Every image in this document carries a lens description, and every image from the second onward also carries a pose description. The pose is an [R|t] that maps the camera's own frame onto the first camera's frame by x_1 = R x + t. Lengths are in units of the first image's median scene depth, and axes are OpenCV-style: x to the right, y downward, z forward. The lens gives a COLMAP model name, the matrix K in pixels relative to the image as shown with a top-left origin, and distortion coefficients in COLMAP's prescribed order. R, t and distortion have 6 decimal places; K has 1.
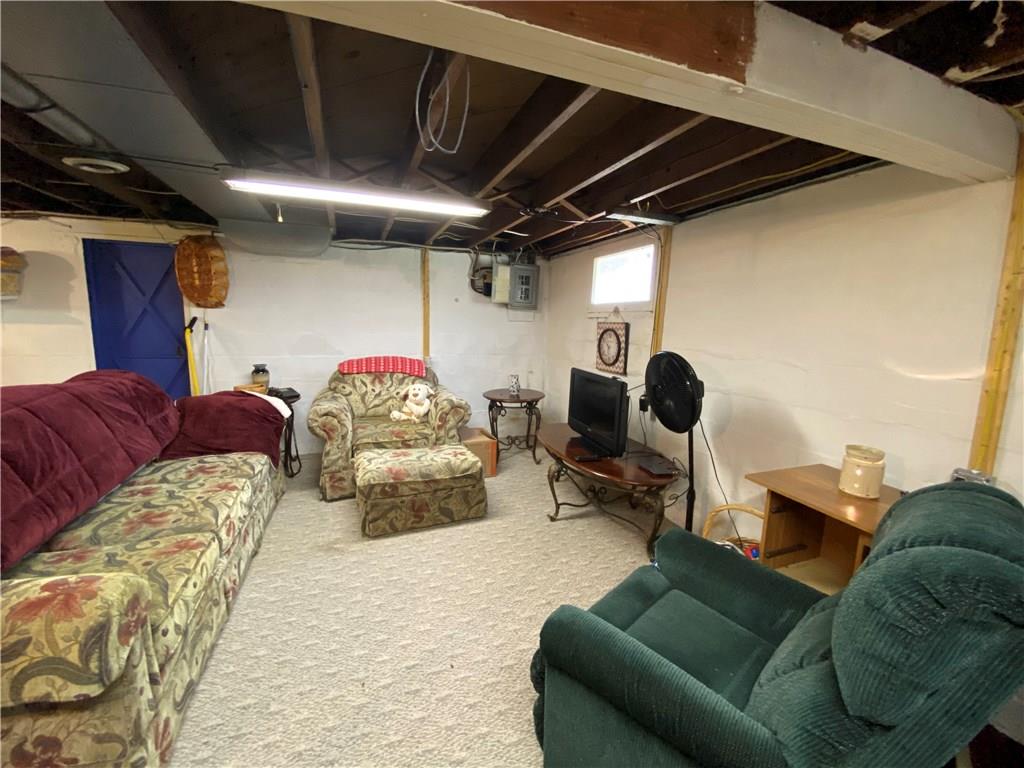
lens RADIAL K [[416.6, 0, 506.1], [0, 416.6, 384.0], [0, 0, 1]] dist [0.013377, -0.008905]
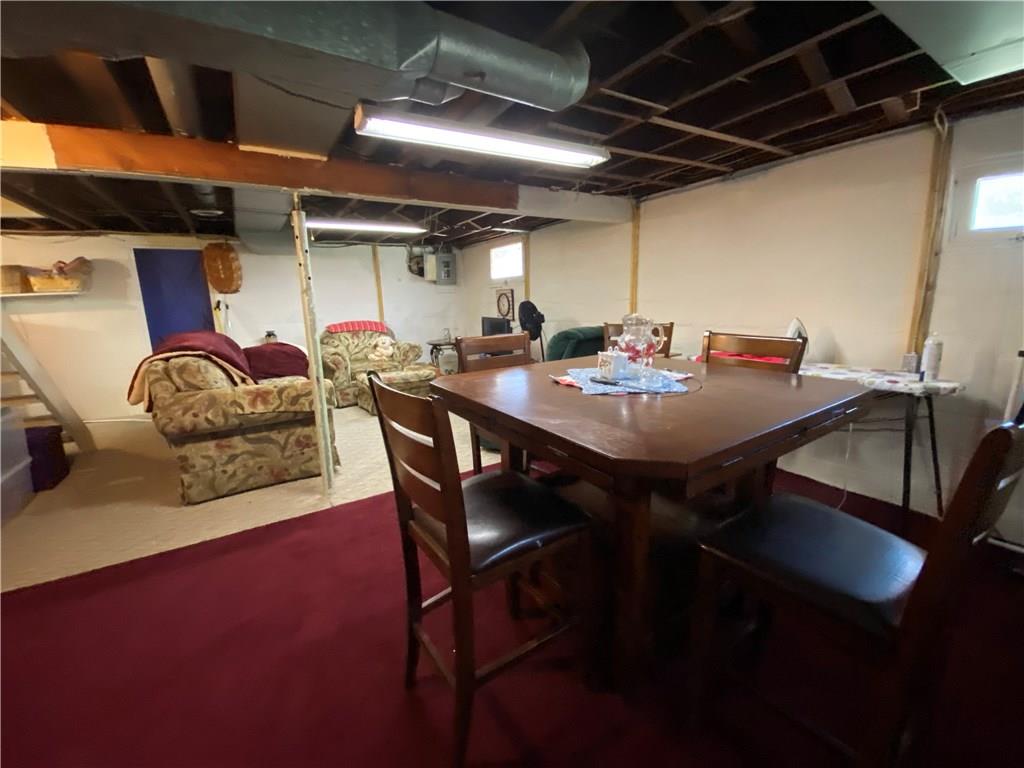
lens RADIAL K [[416.6, 0, 518.9], [0, 416.6, 380.4], [0, 0, 1]] dist [0.013377, -0.008905]
pose [[0.973226, -0.096589, 0.208572, -0.065346], [0.087067, 0.994717, 0.054386, 0.123620], [-0.212723, -0.034770, 0.976494, -0.624522]]
